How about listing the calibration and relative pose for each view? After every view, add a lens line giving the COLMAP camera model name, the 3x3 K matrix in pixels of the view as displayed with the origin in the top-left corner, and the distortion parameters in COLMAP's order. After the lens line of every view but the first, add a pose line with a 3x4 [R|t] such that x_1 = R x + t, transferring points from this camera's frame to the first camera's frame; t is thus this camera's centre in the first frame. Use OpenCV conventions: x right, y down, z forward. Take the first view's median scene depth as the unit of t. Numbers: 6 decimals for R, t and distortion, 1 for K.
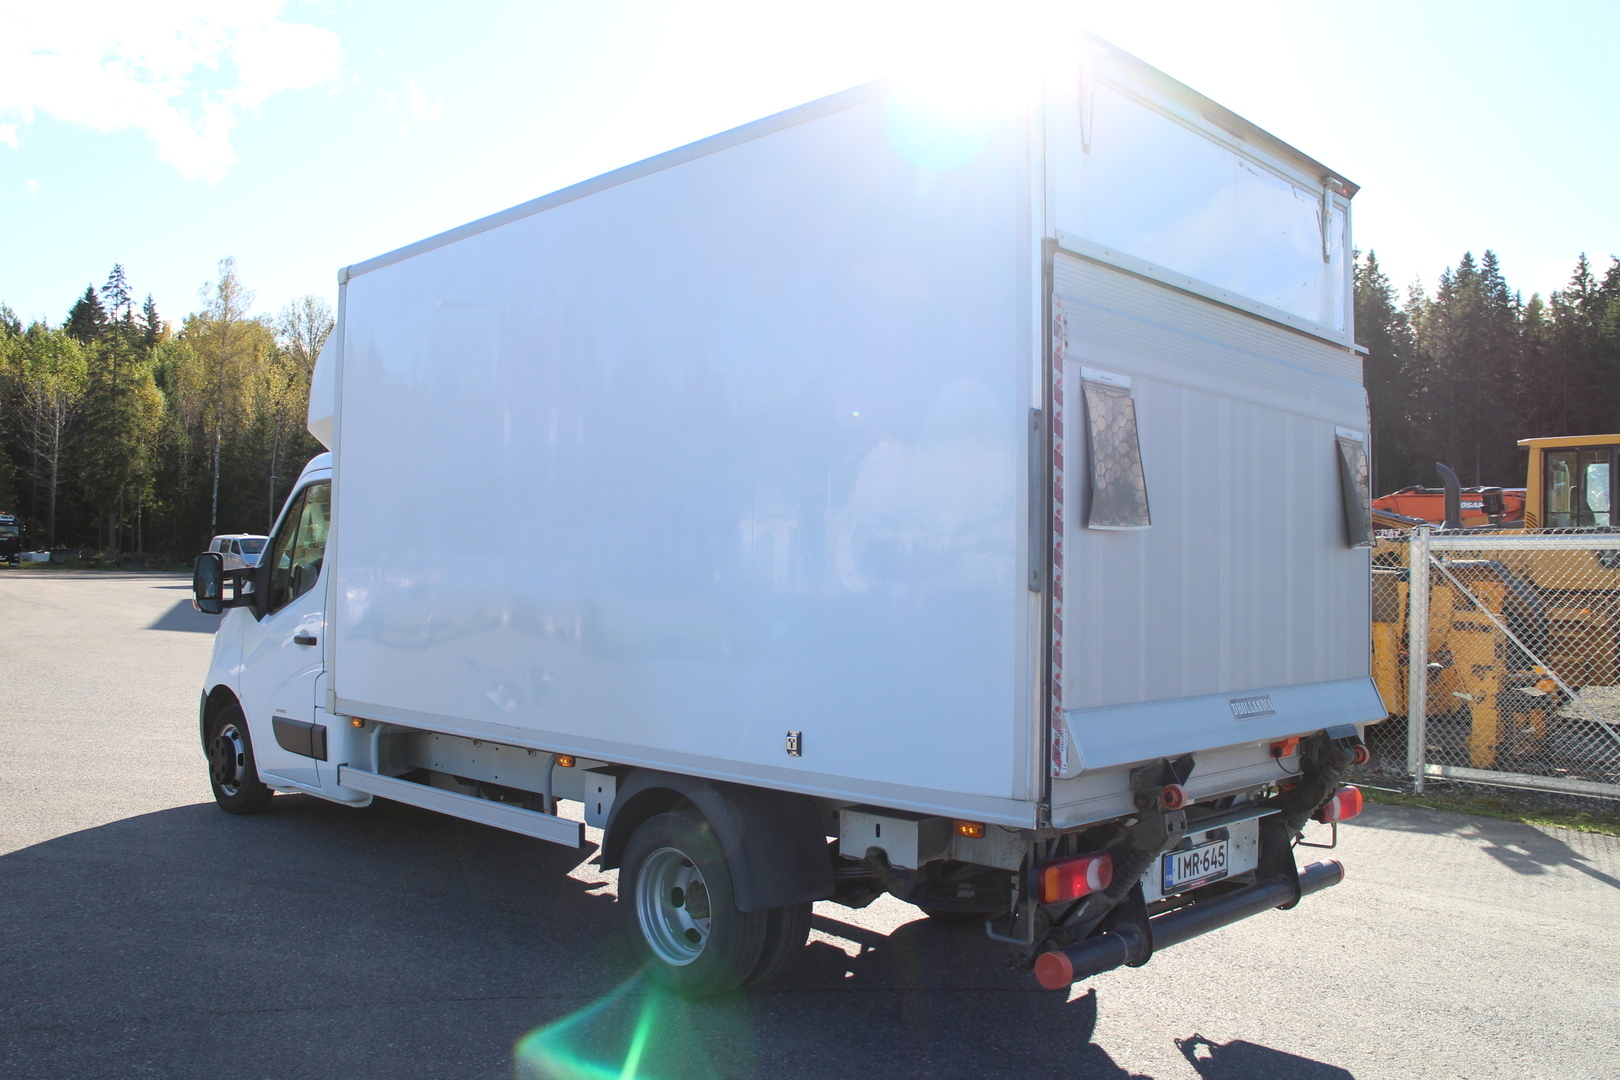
lens RADIAL K [[1286.3, 0, 810.0], [0, 1286.3, 540.0], [0, 0, 1]] dist [-0.005611, -0.001134]
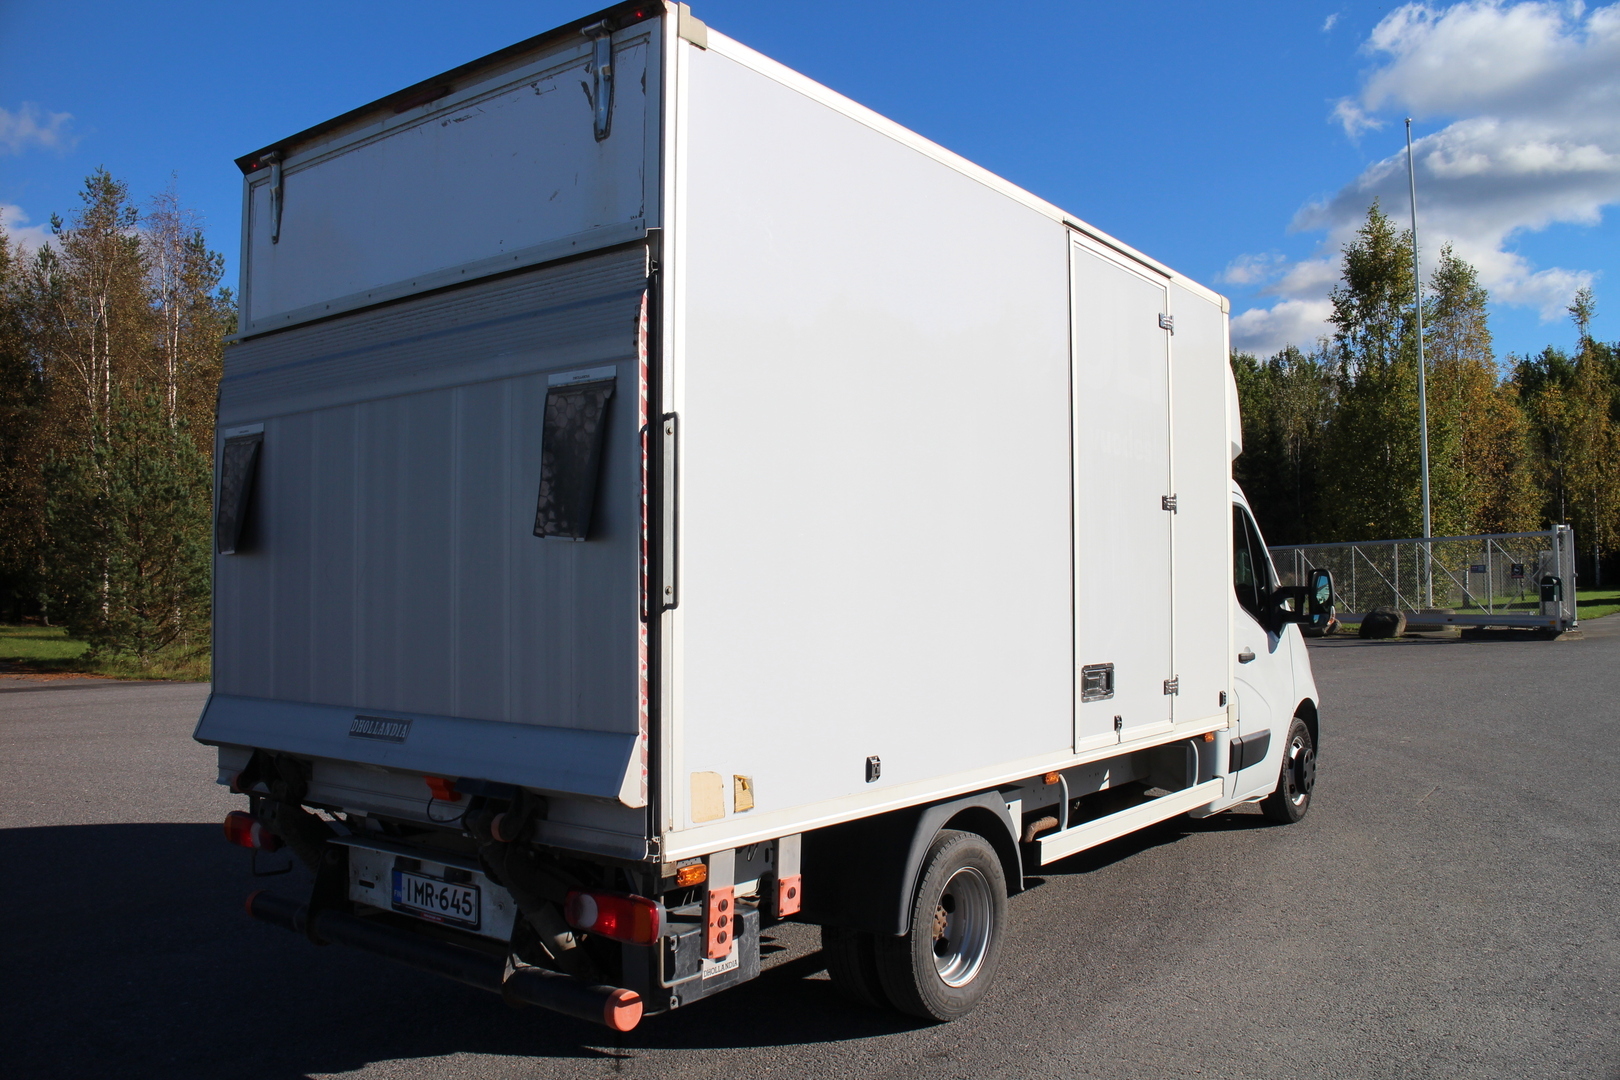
lens RADIAL K [[1286.3, 0, 810.0], [0, 1286.3, 540.0], [0, 0, 1]] dist [-0.005611, -0.001134]
pose [[0.113701, -0.051260, -0.992192, 1.277467], [0.035539, 0.998239, -0.047500, 0.048025], [0.992879, -0.029861, 0.115323, 1.177641]]
